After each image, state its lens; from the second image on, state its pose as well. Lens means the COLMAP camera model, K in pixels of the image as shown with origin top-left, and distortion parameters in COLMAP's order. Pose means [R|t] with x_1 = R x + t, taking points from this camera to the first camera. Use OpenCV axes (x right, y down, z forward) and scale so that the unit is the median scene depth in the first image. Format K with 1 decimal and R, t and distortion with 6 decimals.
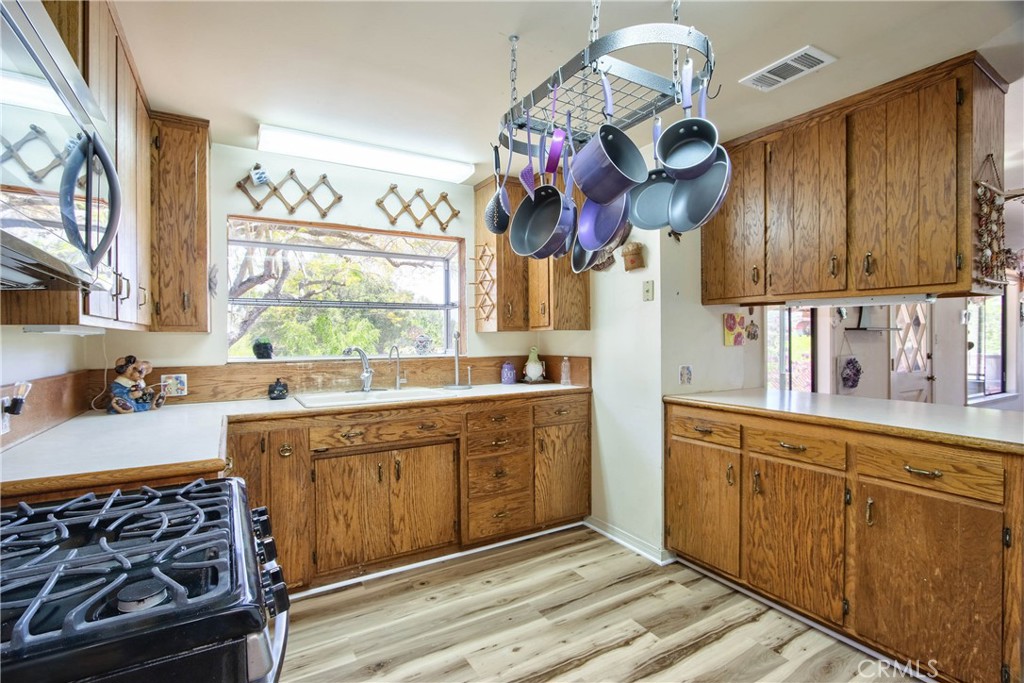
lens RADIAL K [[466.6, 0, 499.4], [0, 466.6, 340.7], [0, 0, 1]] dist [-0.013446, 0.000574]
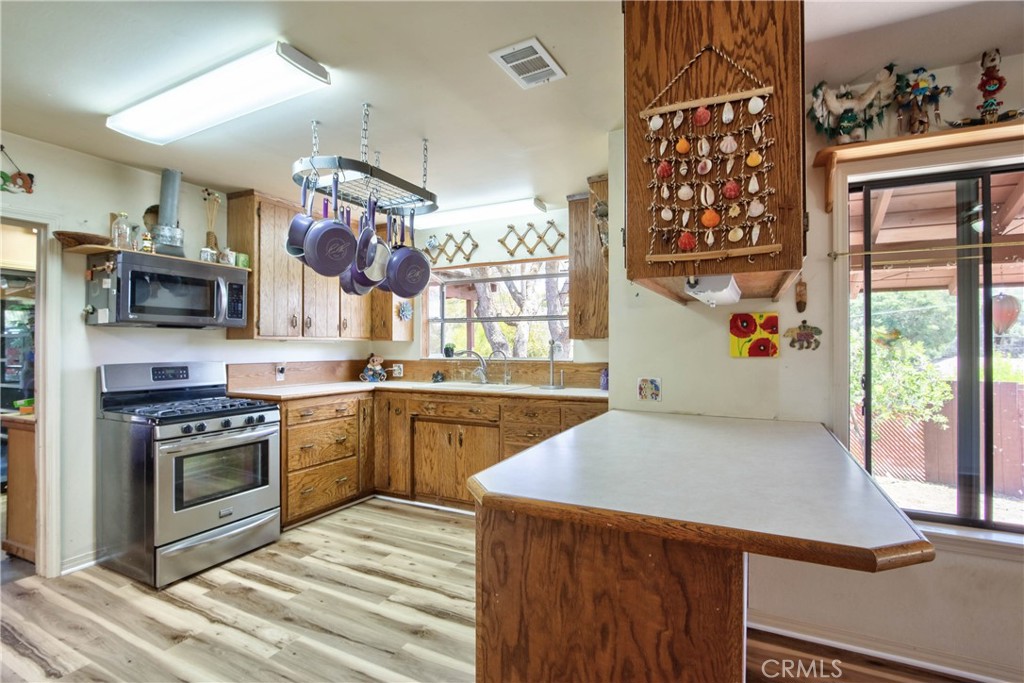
lens RADIAL K [[490.0, 0, 512.0], [0, 490.0, 341.5], [0, 0, 1]] dist [-0.003255, -0.000116]
pose [[0.550328, -0.000687, -0.834949, 1.092978], [-0.006543, 0.999965, -0.005135, -0.008708], [0.834923, 0.008289, 0.550304, 0.317351]]
